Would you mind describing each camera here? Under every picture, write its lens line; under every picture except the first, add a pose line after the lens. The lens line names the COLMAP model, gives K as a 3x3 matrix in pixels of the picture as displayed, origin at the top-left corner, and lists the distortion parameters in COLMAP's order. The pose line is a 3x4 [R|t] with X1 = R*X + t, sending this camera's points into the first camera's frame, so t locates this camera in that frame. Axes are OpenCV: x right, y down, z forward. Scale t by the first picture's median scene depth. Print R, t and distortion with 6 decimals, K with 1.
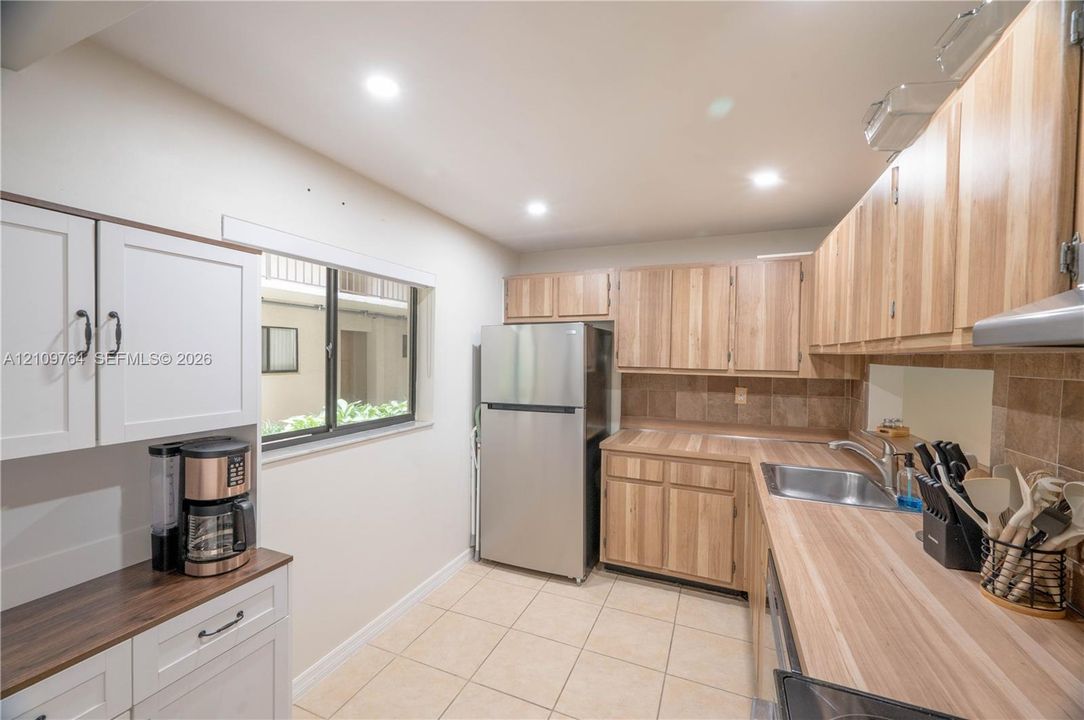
lens RADIAL K [[426.4, 0, 542.0], [0, 426.4, 360.0], [0, 0, 1]] dist [-0.001006, 0.000853]
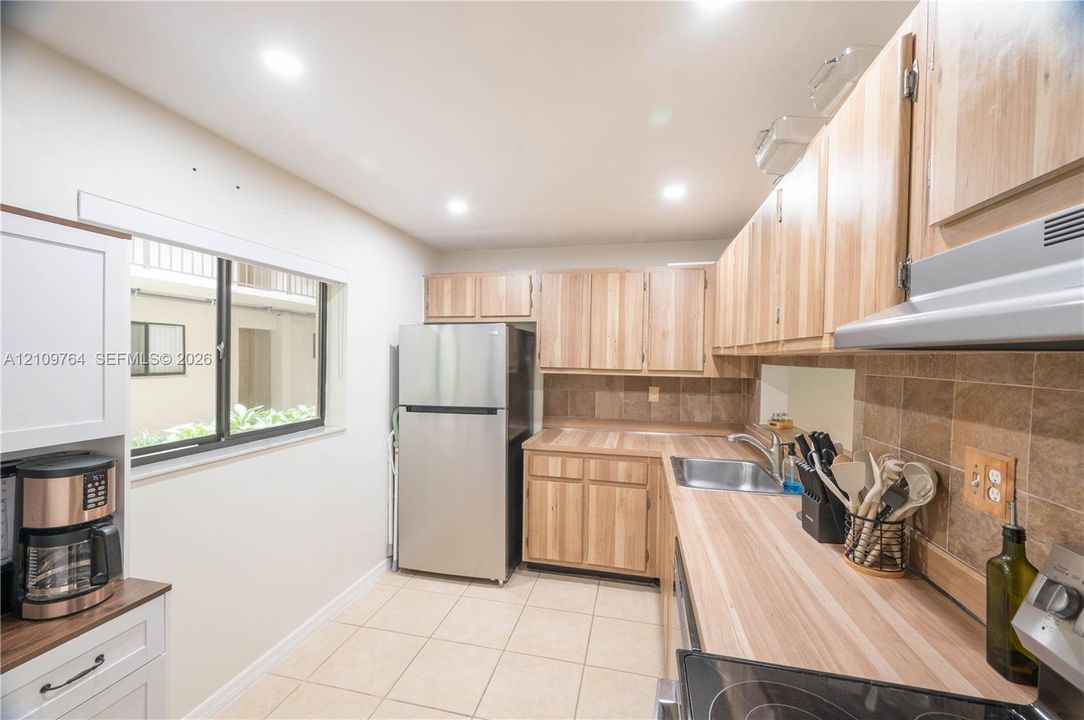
lens RADIAL K [[426.4, 0, 542.0], [0, 426.4, 360.0], [0, 0, 1]] dist [-0.001006, 0.000853]
pose [[0.984658, -0.000270, 0.174497, 0.007183], [0.000592, 0.999998, -0.001792, 0.000003], [-0.174496, 0.001868, 0.984656, 0.000966]]
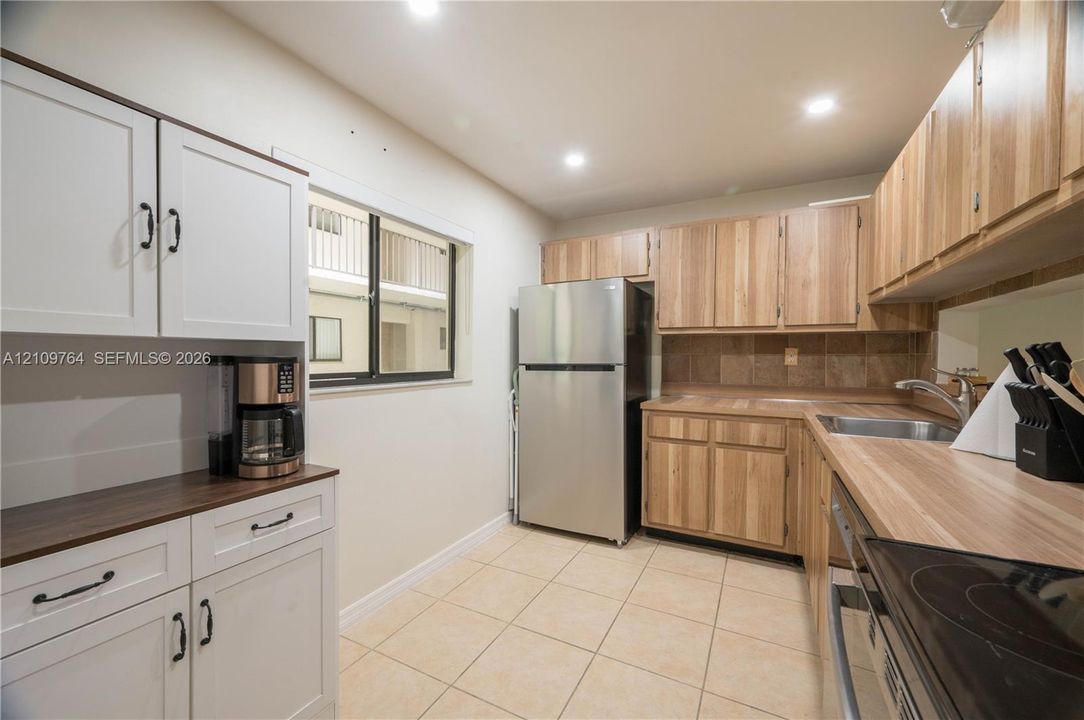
lens RADIAL K [[426.4, 0, 542.0], [0, 426.4, 360.0], [0, 0, 1]] dist [-0.001006, 0.000853]
pose [[0.996786, -0.005486, -0.079920, -0.011118], [0.005279, 0.999982, -0.002794, 0.107681], [0.079934, 0.002363, 0.996797, 0.014619]]
